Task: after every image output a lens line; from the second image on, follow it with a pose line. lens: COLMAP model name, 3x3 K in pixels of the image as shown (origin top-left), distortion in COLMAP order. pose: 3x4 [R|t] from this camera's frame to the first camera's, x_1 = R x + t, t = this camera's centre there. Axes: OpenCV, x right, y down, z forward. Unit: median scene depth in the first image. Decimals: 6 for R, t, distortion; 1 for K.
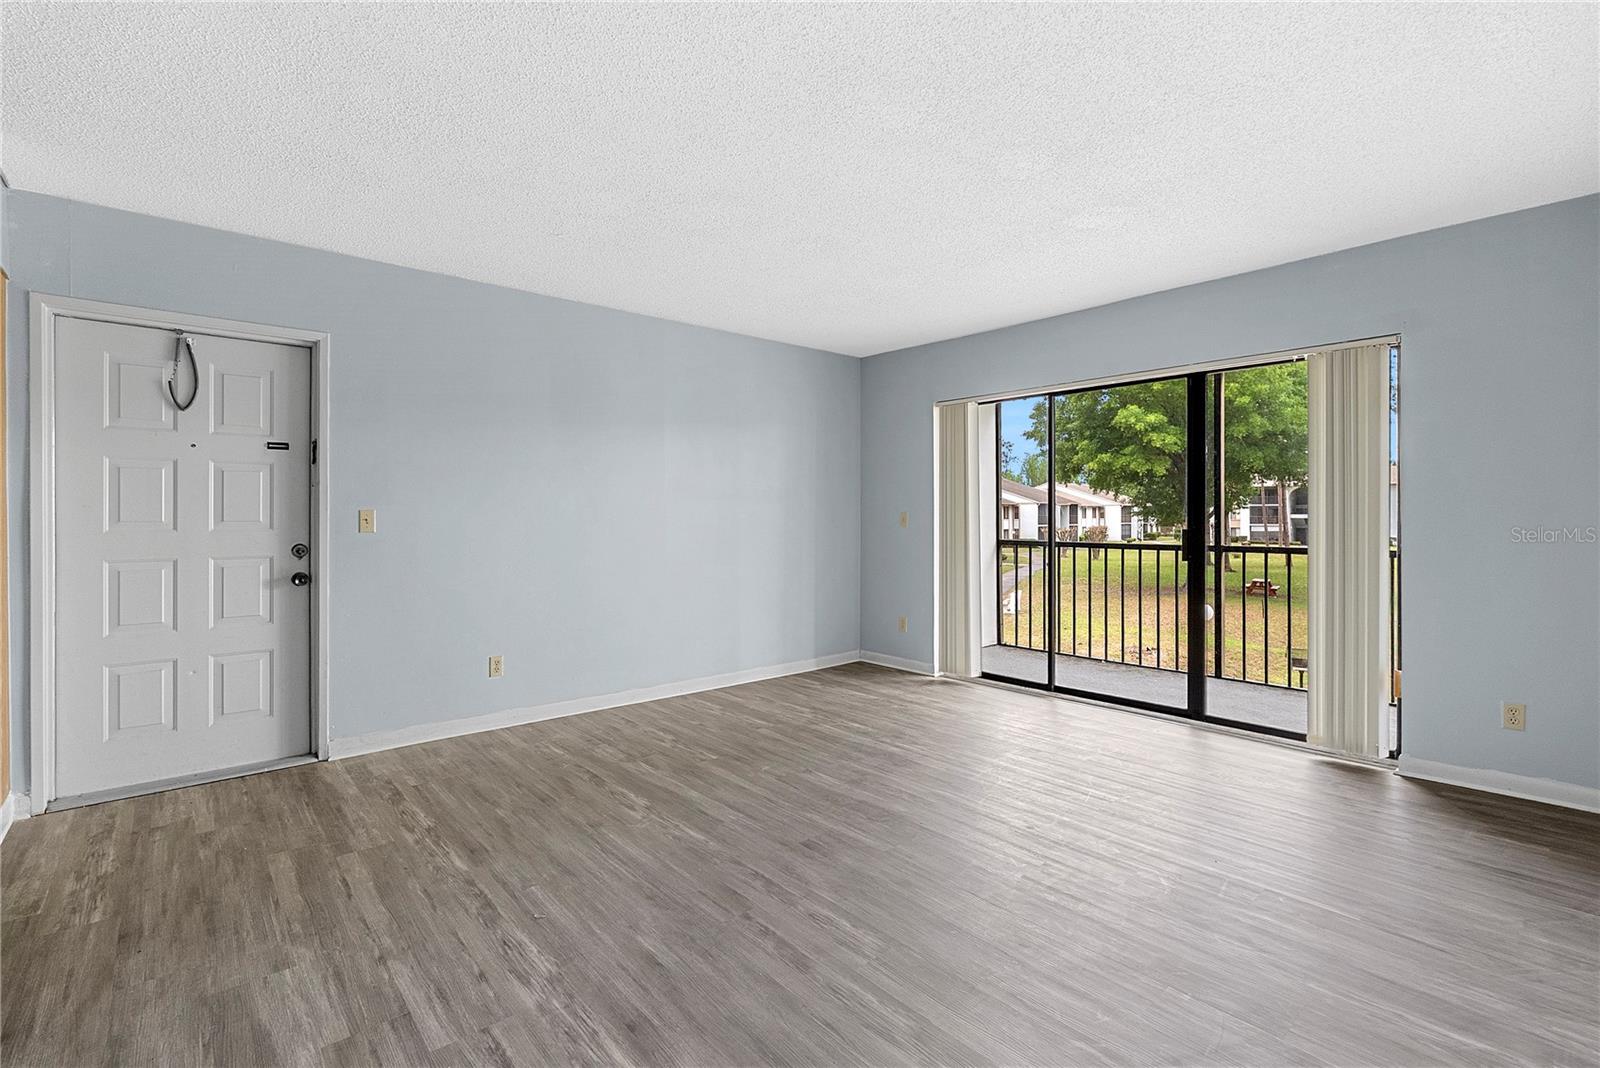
lens RADIAL K [[723.8, 0, 809.2], [0, 723.8, 513.5], [0, 0, 1]] dist [-0.002965, -0.000737]
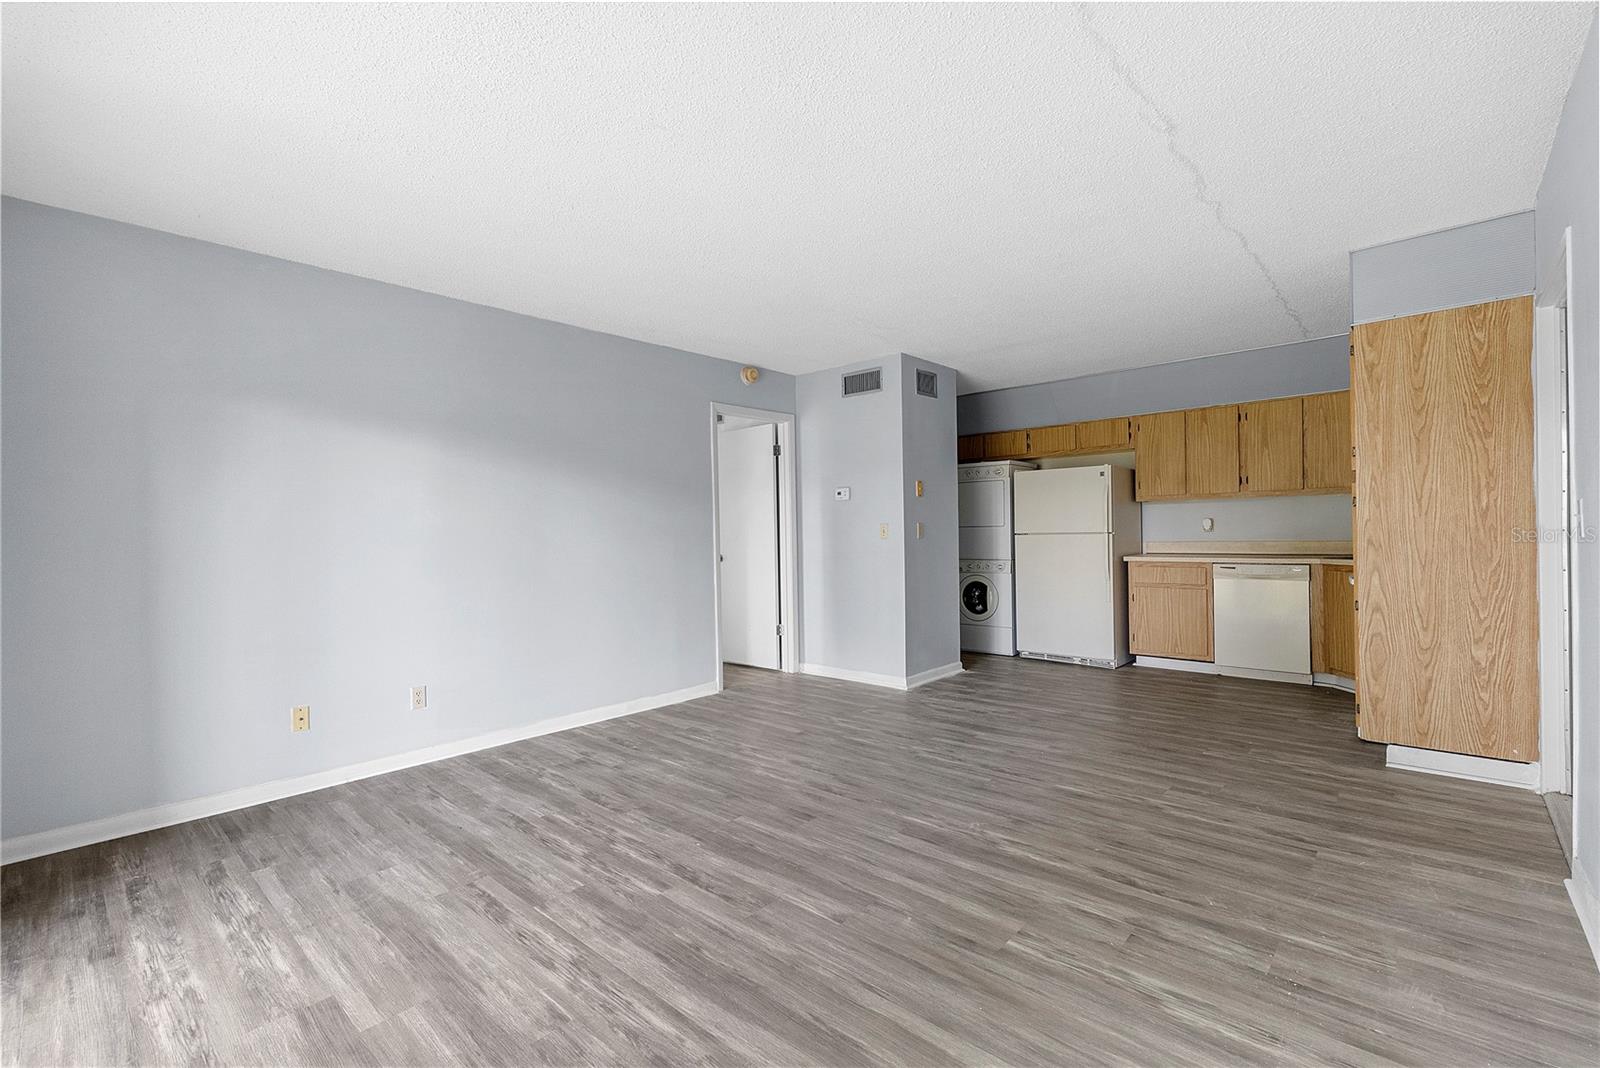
lens RADIAL K [[700.3, 0, 800.0], [0, 700.3, 534.0], [0, 0, 1]] dist [-0.004842, -0.000222]
pose [[-0.994123, 0.021635, -0.106072, 0.095665], [0.021880, 0.999760, -0.001146, 0.012207], [0.106022, -0.003460, -0.994358, 1.690449]]
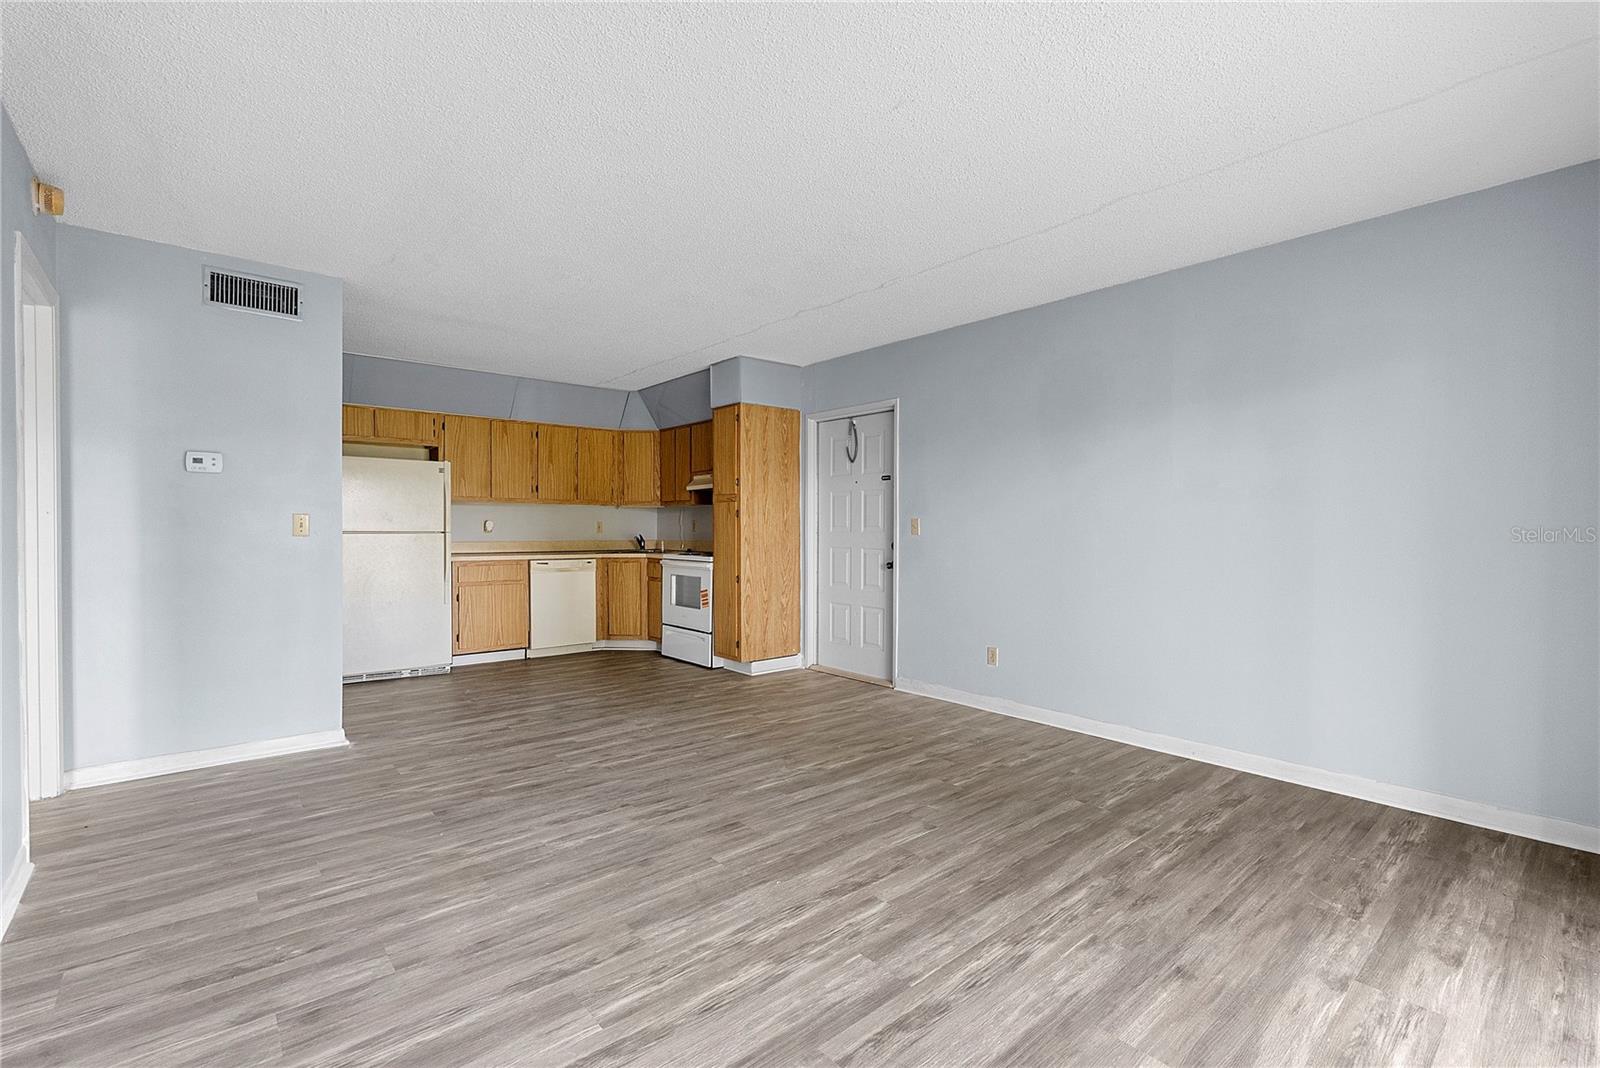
lens RADIAL K [[708.0, 0, 800.0], [0, 708.0, 534.0], [0, 0, 1]] dist [-0.003803, -0.000273]
pose [[-0.013485, 0.010031, -0.999859, 0.843257], [0.001071, 0.999949, 0.010018, 0.012182], [0.999908, -0.000936, -0.013496, 0.898555]]
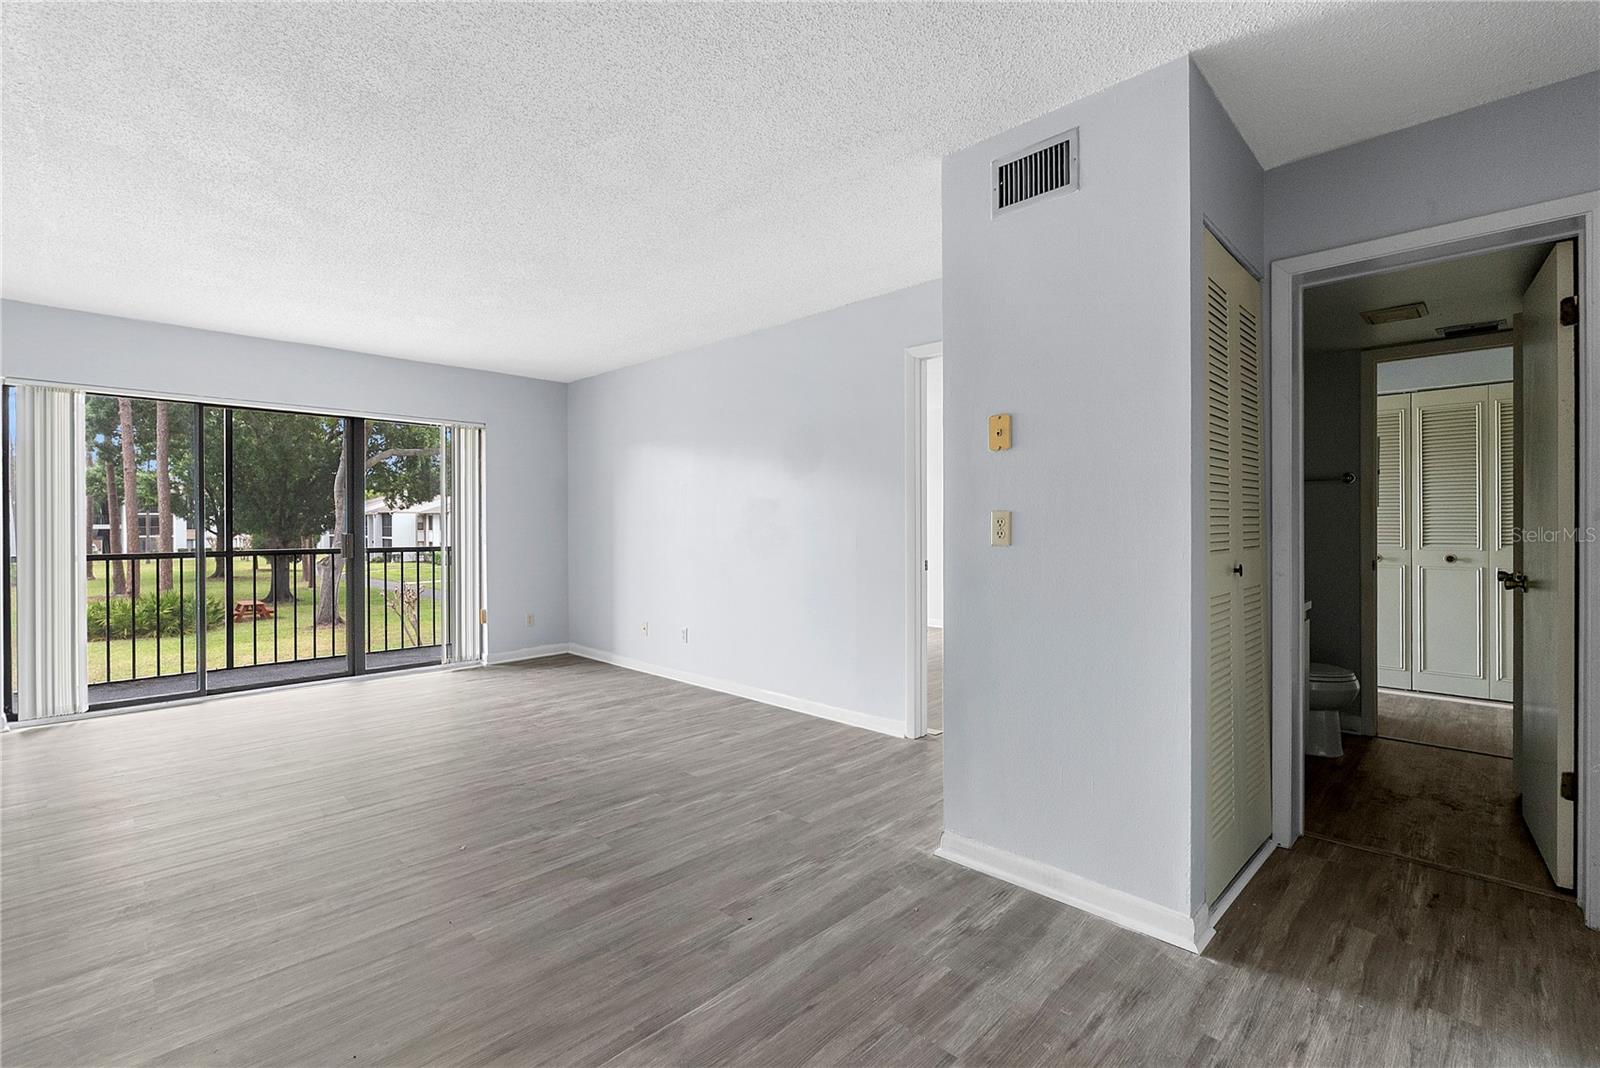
lens RADIAL K [[707.3, 0, 801.9], [0, 707.3, 524.3], [0, 0, 1]] dist [-0.000773, -0.001026]
pose [[-0.070993, 0.002729, 0.997473, -1.071415], [-0.000928, 0.999996, -0.002802, 0.007739], [-0.997476, -0.001124, -0.070990, 0.340543]]
